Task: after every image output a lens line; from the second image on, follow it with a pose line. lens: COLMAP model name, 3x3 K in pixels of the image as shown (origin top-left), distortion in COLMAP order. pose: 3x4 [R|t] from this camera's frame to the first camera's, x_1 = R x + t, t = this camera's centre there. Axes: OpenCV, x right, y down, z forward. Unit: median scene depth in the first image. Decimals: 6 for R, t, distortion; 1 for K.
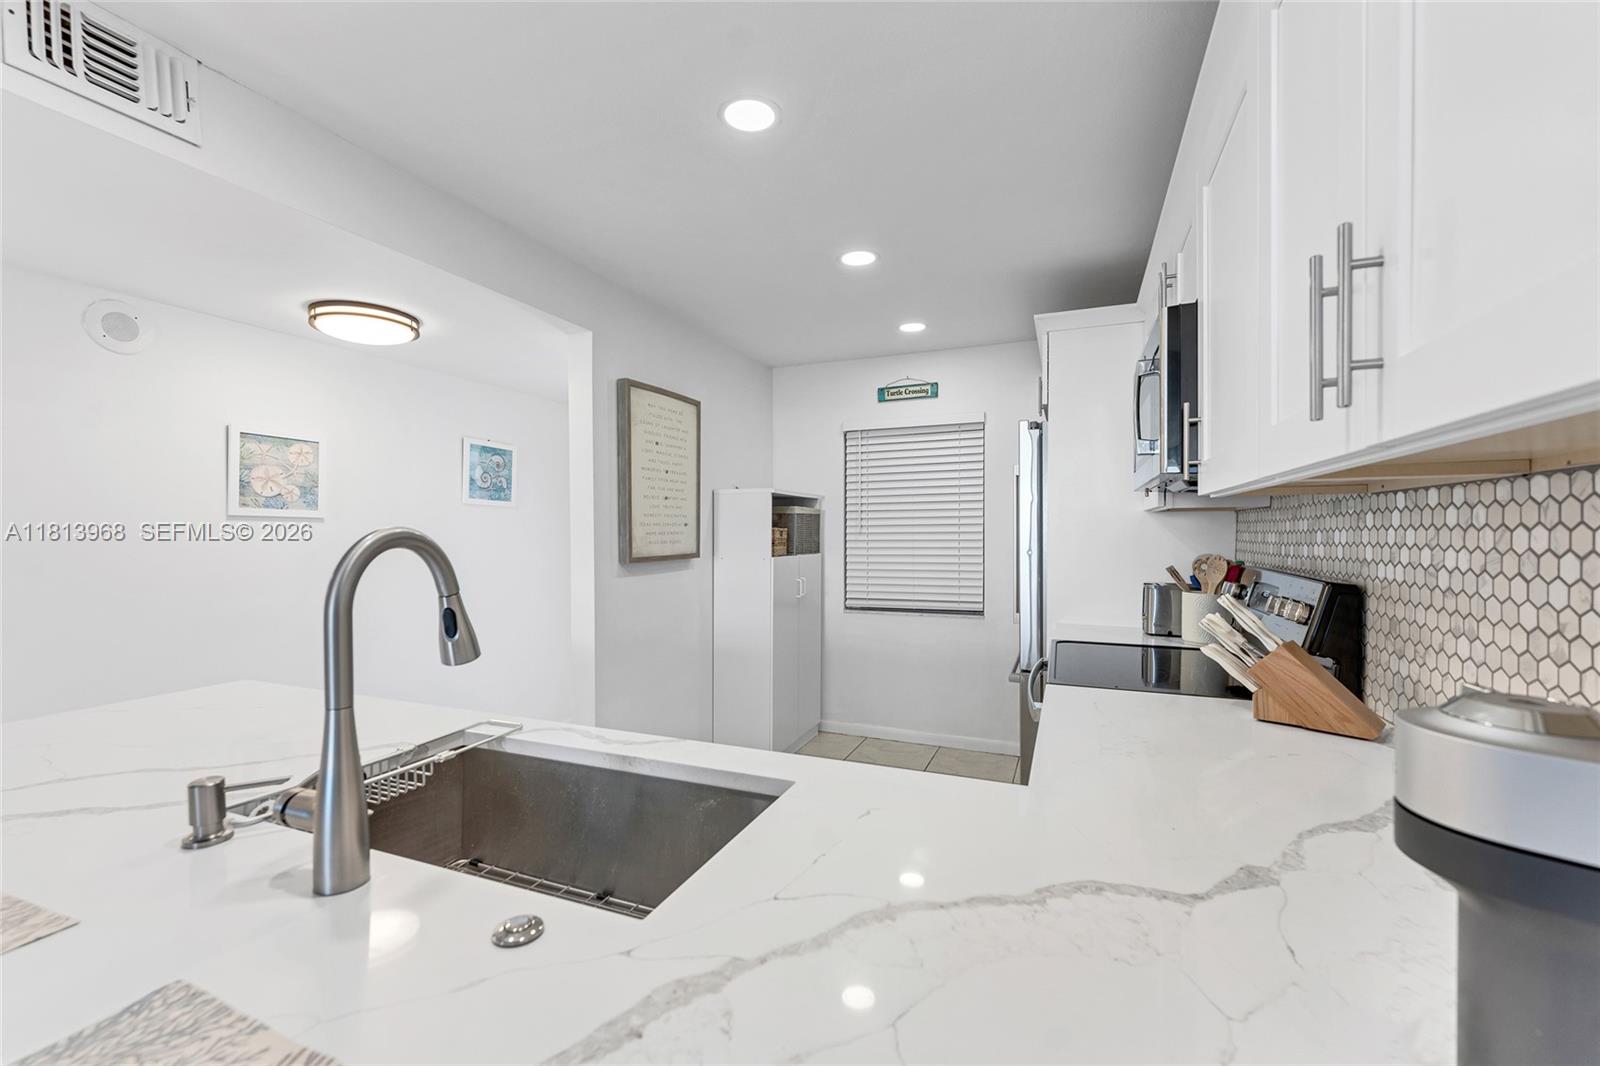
lens RADIAL K [[666.6, 0, 799.9], [0, 666.6, 534.3], [0, 0, 1]] dist [-0.000477, -0.000049]
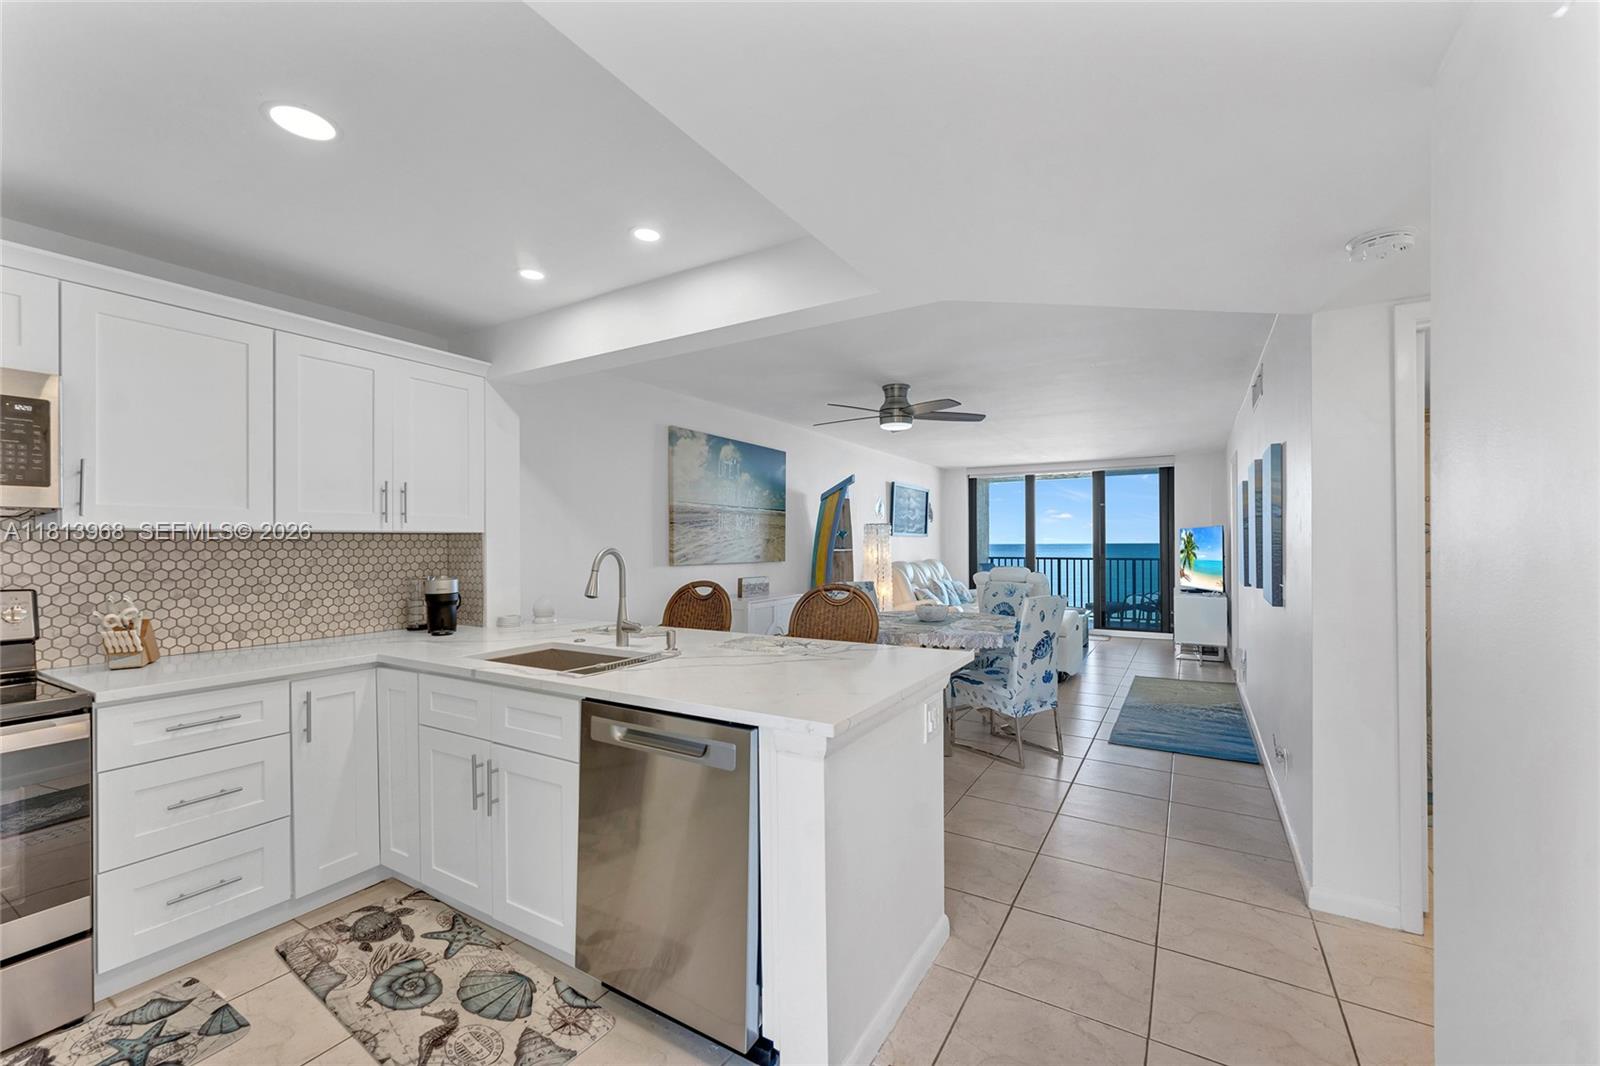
lens RADIAL K [[648.5, 0, 800.7], [0, 648.5, 542.1], [0, 0, 1]] dist [0.001018, 0.000075]
pose [[-0.987788, 0.008851, 0.155551, -0.967208], [0.009516, 0.999948, 0.003529, -0.018408], [-0.155512, 0.004967, -0.987822, 1.914309]]
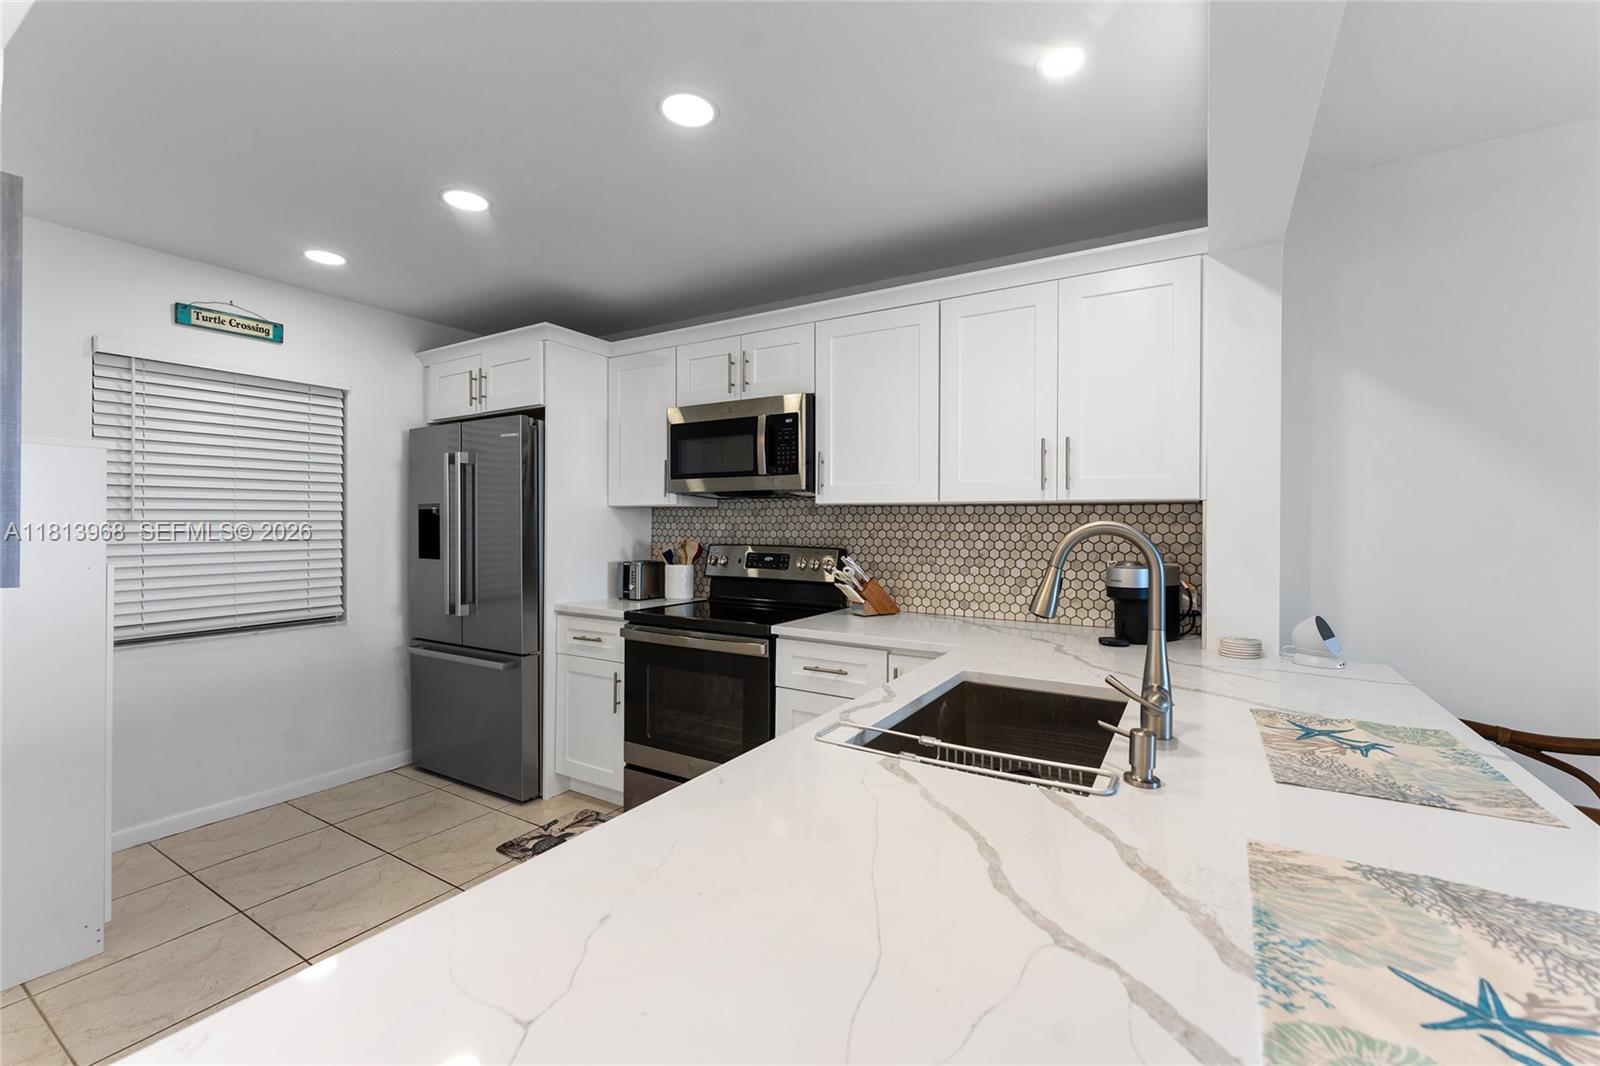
lens RADIAL K [[659.8, 0, 805.9], [0, 659.8, 522.2], [0, 0, 1]] dist [0.001710, 0.000008]
pose [[0.153691, 0.004562, 0.988108, -1.081617], [-0.001820, 0.999989, -0.004334, 0.000304], [-0.988117, -0.001132, 0.153698, 0.710891]]
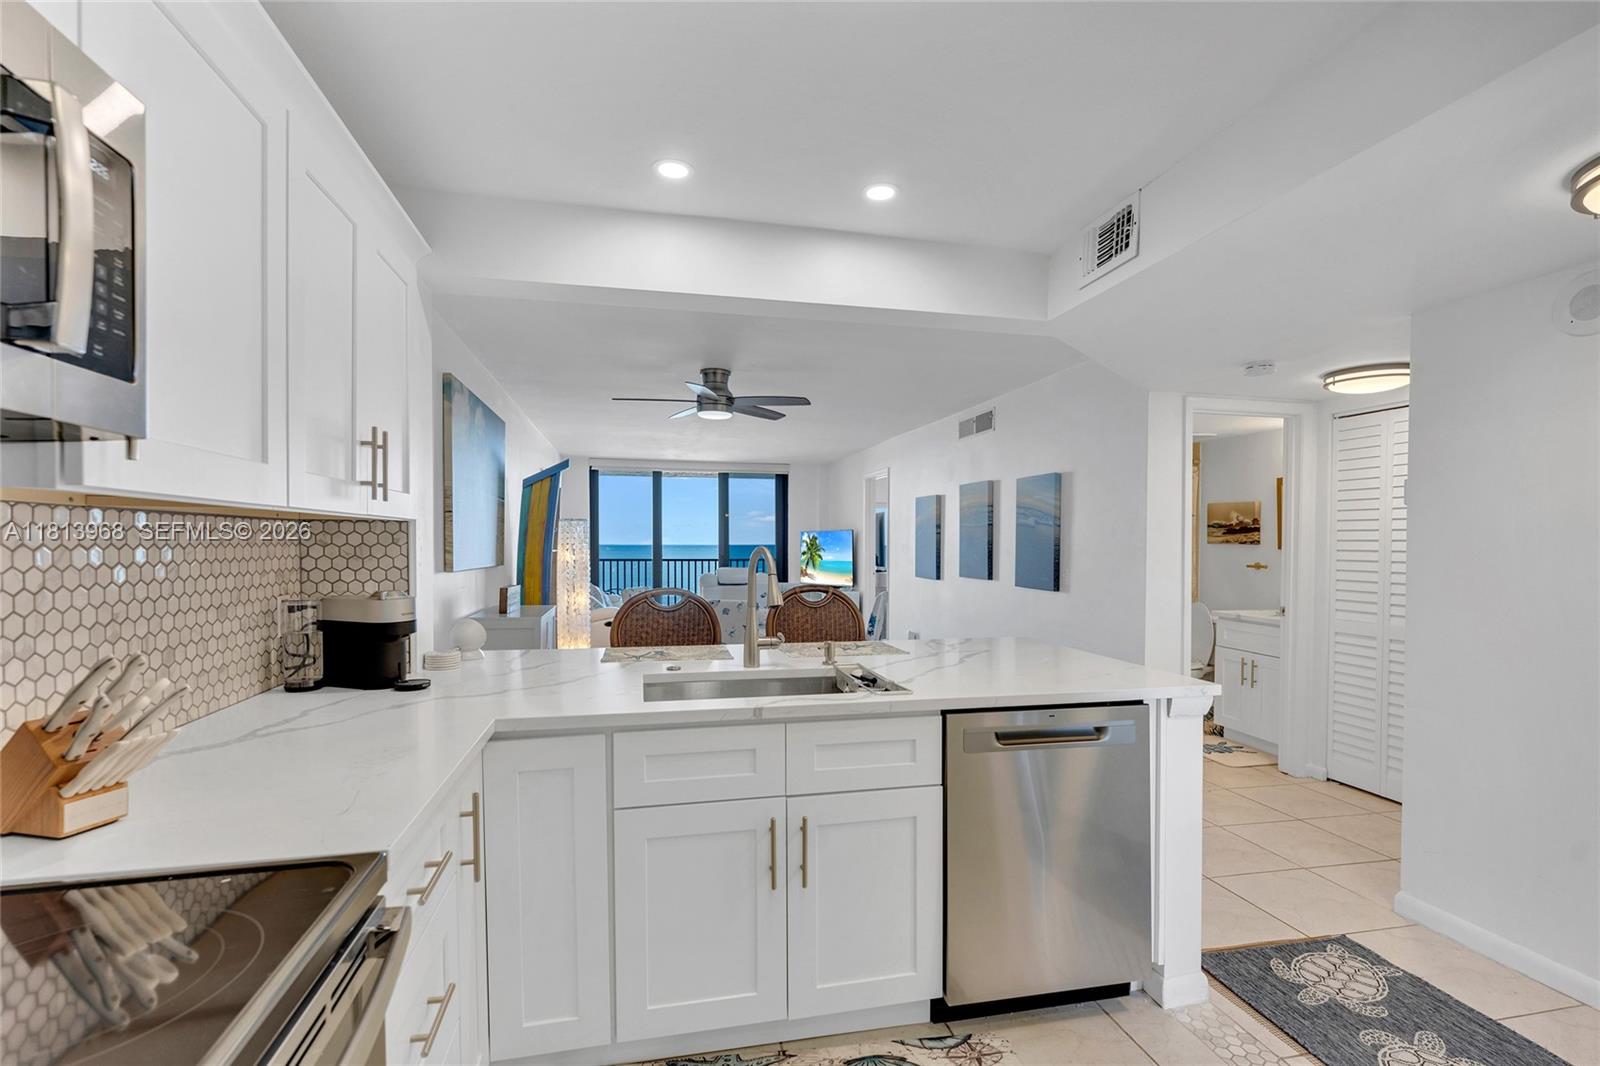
lens RADIAL K [[739.0, 0, 796.6], [0, 739.0, 544.9], [0, 0, 1]] dist [-0.000533, -0.000198]
pose [[-0.826137, 0.001943, -0.563465, 0.438957], [-0.003933, 0.999950, 0.009215, -0.019041], [0.563455, 0.009828, -0.826088, 1.681581]]
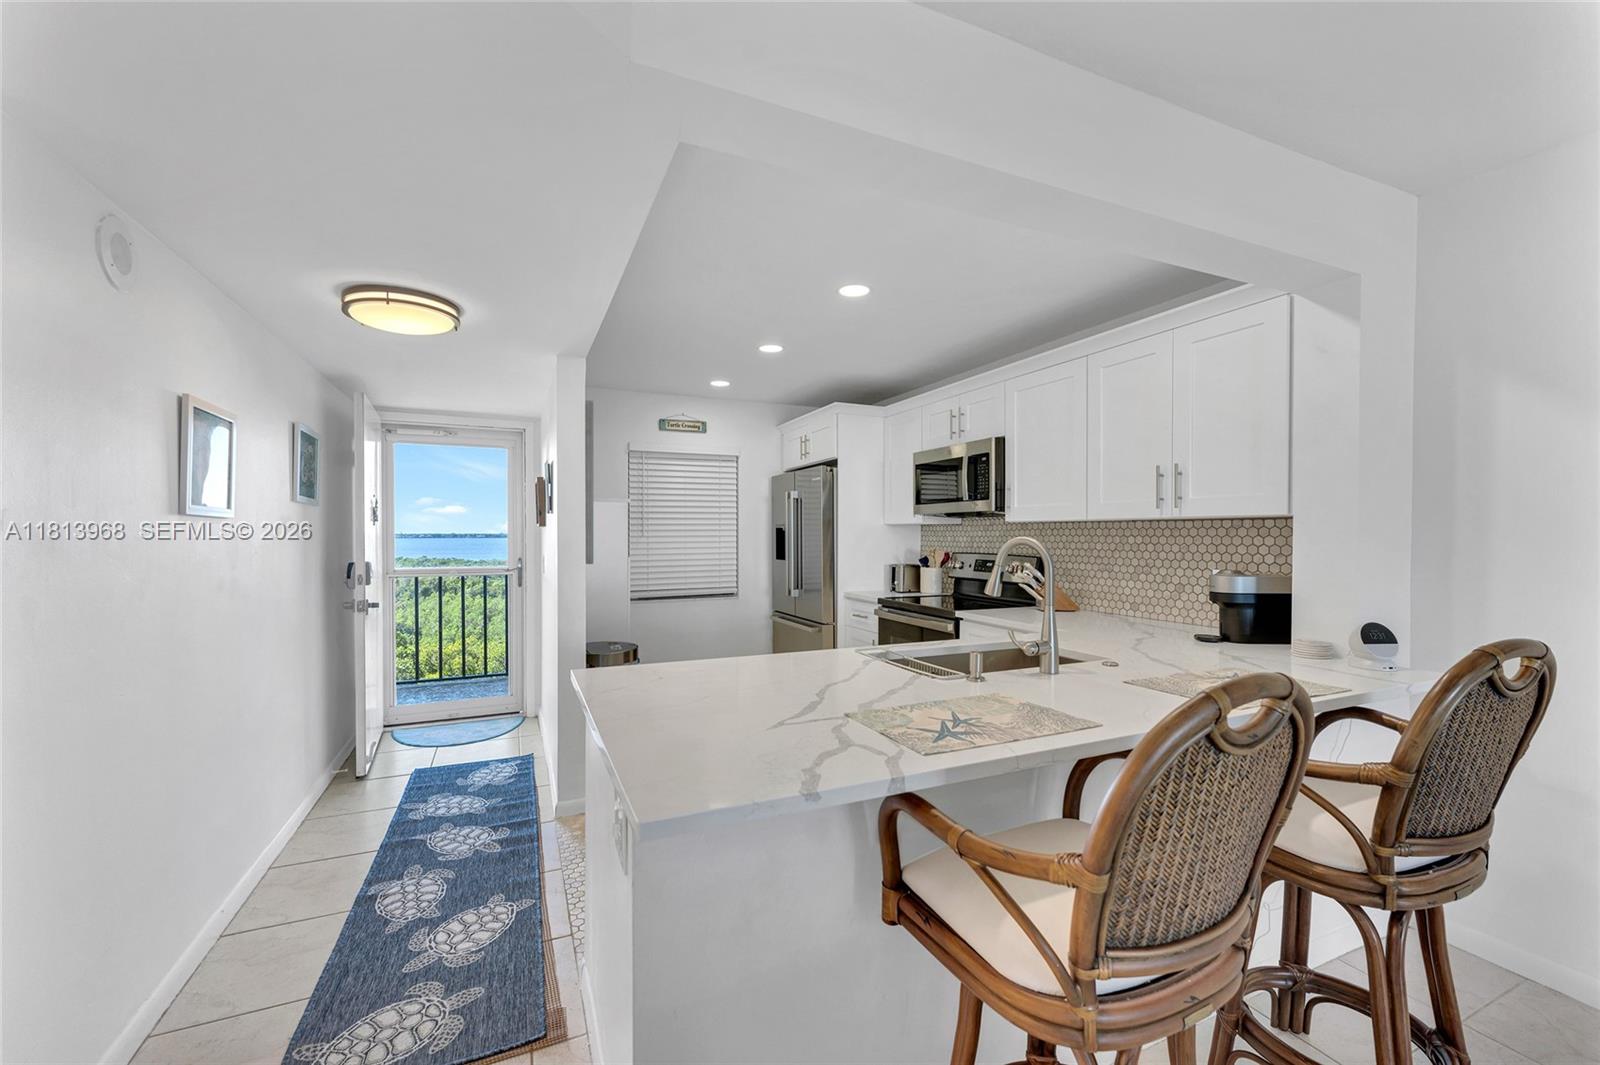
lens RADIAL K [[642.3, 0, 799.3], [0, 642.3, 538.3], [0, 0, 1]] dist [0.000354, 0.000022]
pose [[0.691122, -0.001678, 0.722736, -1.409041], [-0.000022, 0.999997, 0.002343, -0.003813], [-0.722738, -0.001636, 0.691120, -0.017131]]
